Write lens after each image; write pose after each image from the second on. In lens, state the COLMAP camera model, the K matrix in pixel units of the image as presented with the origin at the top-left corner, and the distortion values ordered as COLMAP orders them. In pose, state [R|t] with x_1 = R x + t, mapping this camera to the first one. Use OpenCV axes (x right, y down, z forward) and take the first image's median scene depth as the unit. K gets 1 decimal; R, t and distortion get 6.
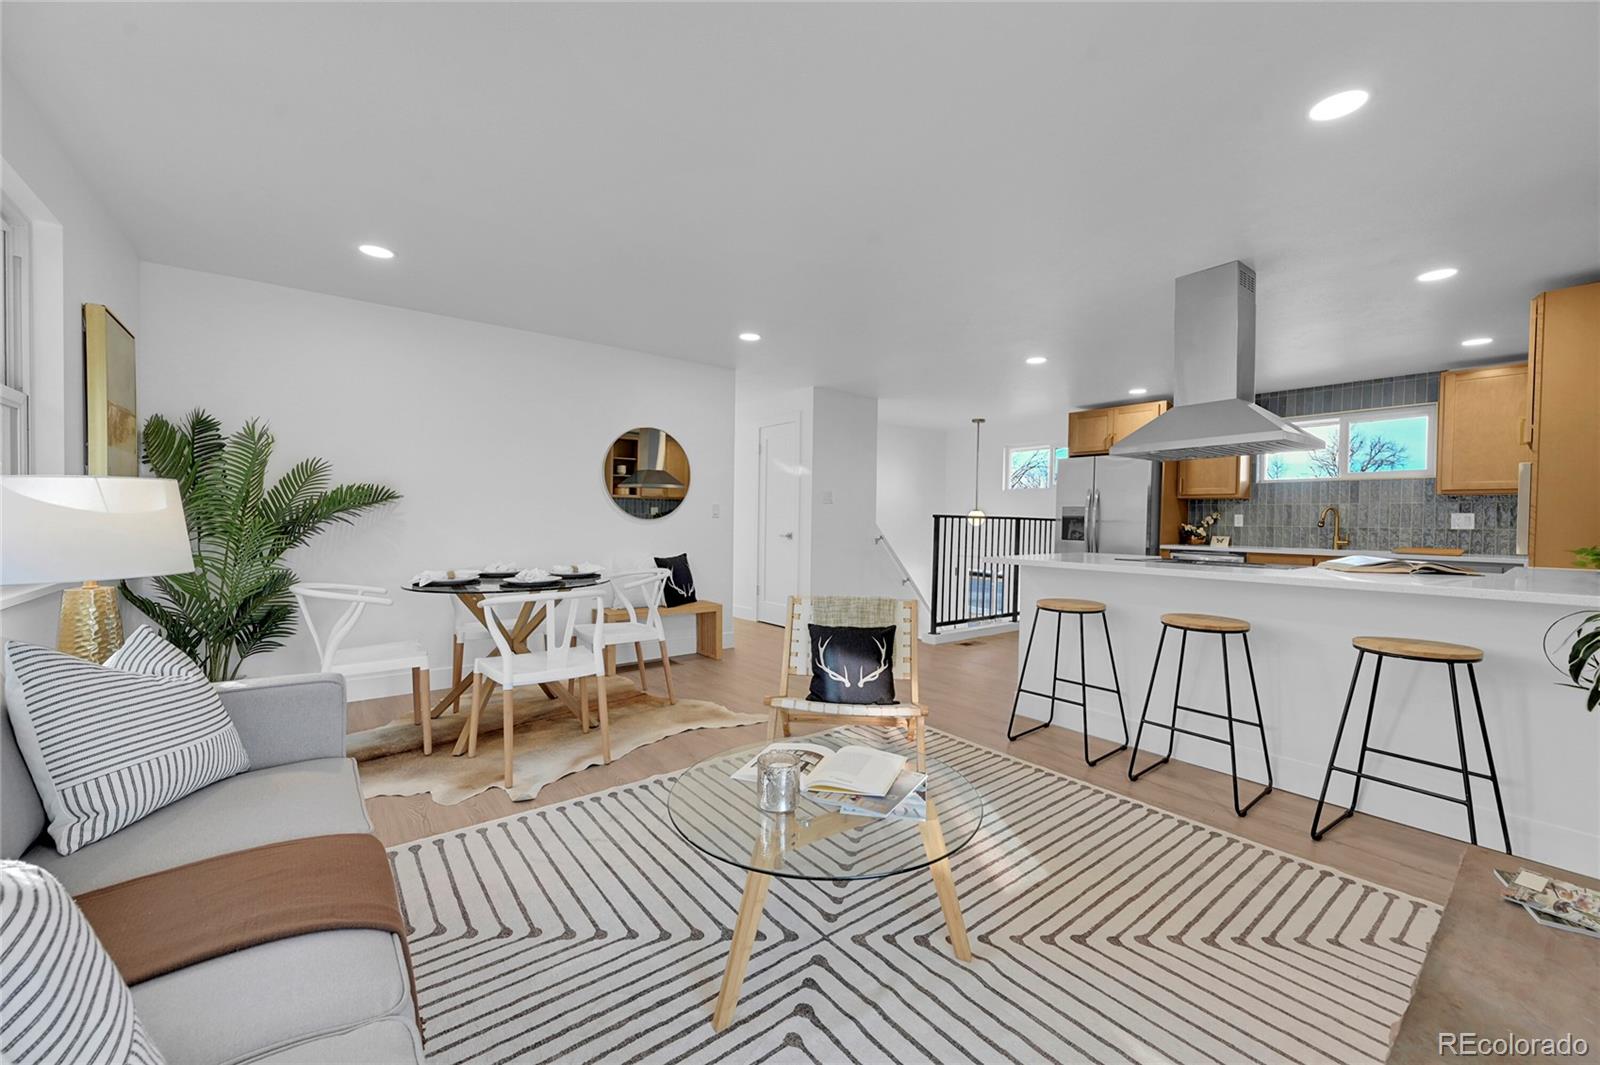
lens RADIAL K [[627.5, 0, 811.0], [0, 627.5, 533.2], [0, 0, 1]] dist [-0.001007, 0.000157]
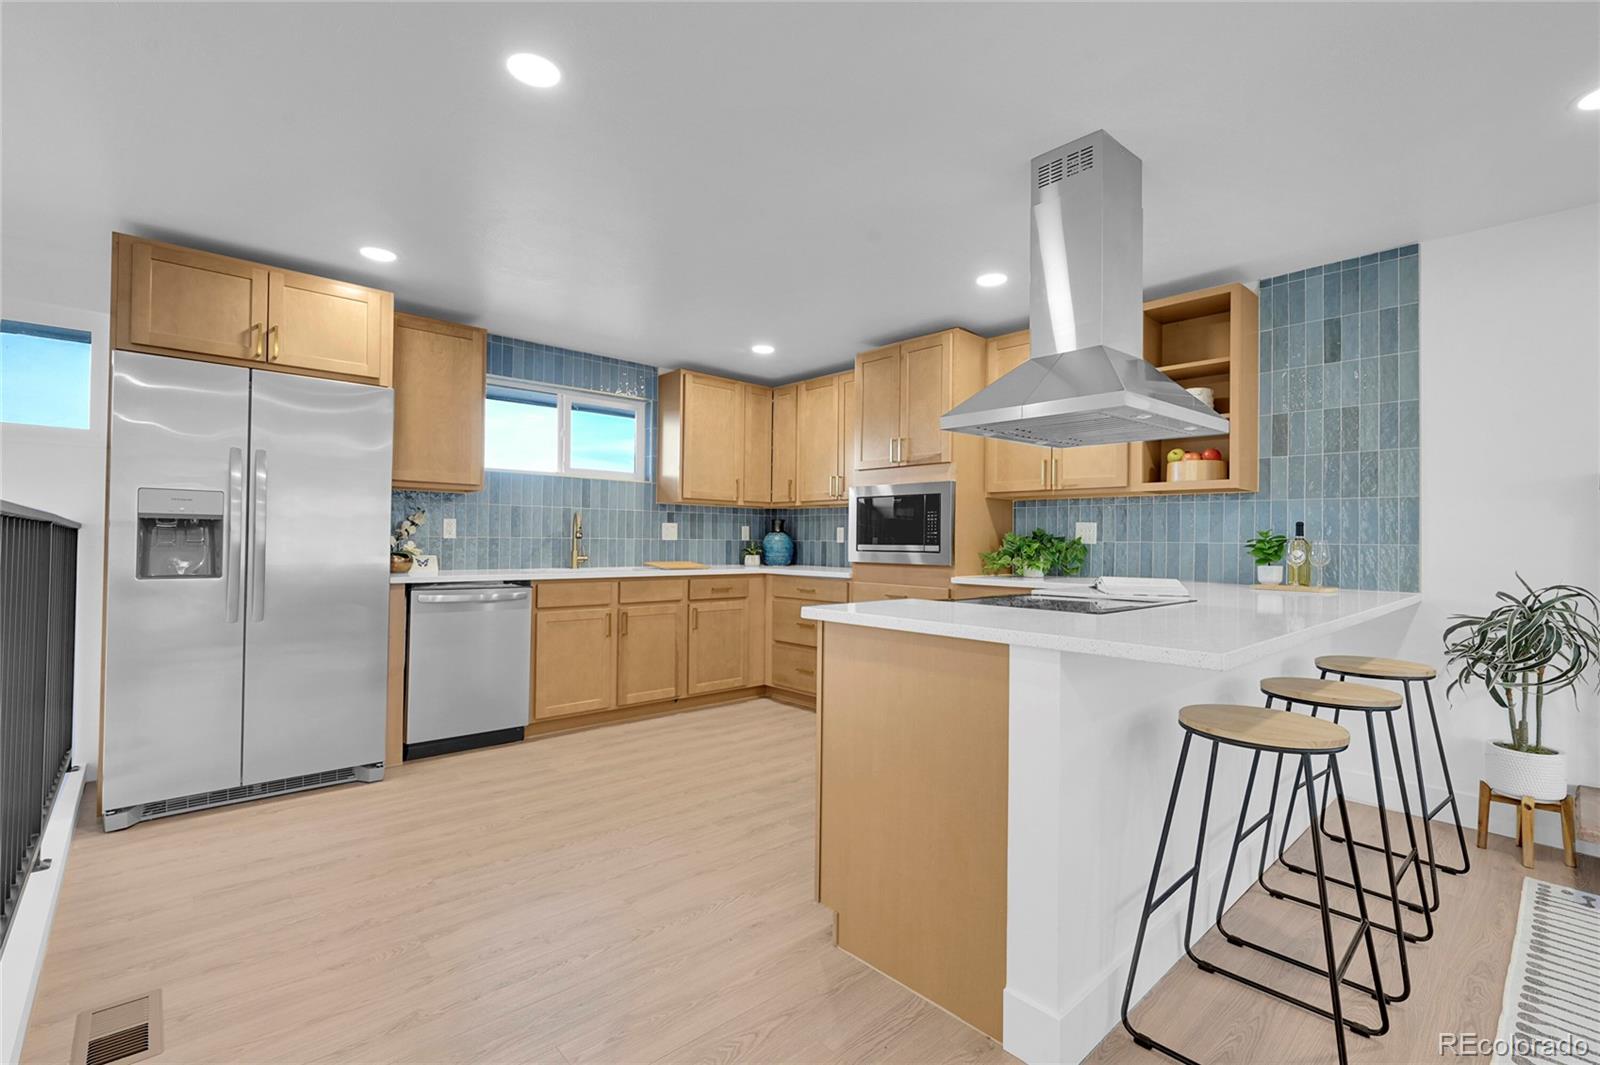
lens RADIAL K [[712.9, 0, 809.8], [0, 712.9, 532.8], [0, 0, 1]] dist [0.000084, 0.001357]
pose [[-0.074856, -0.001669, 0.997193, -0.067134], [0.008389, 0.999962, 0.002303, -0.025252], [-0.997159, 0.008537, -0.074839, 1.204628]]
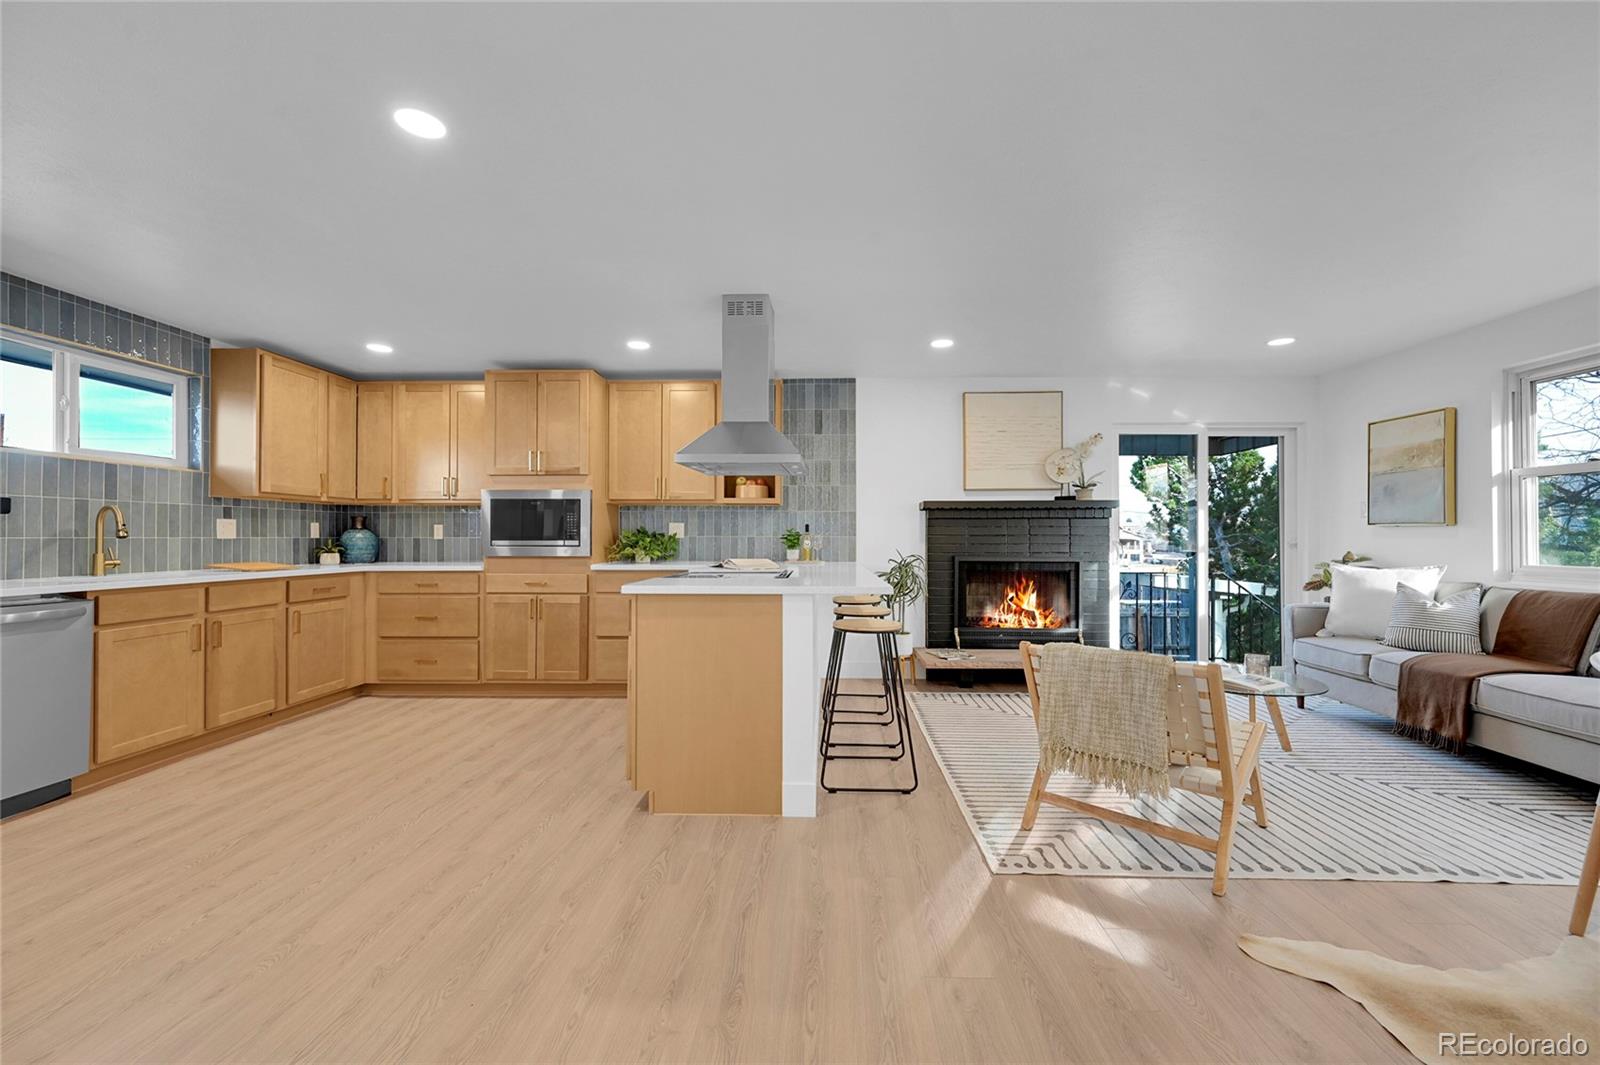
lens RADIAL K [[627.5, 0, 808.0], [0, 627.5, 532.2], [0, 0, 1]] dist [-0.001007, 0.000157]
pose [[-0.762458, -0.007938, 0.646989, -0.113663], [0.003070, 0.999869, 0.015887, -0.035778], [-0.647031, 0.014099, -0.762333, 1.570921]]
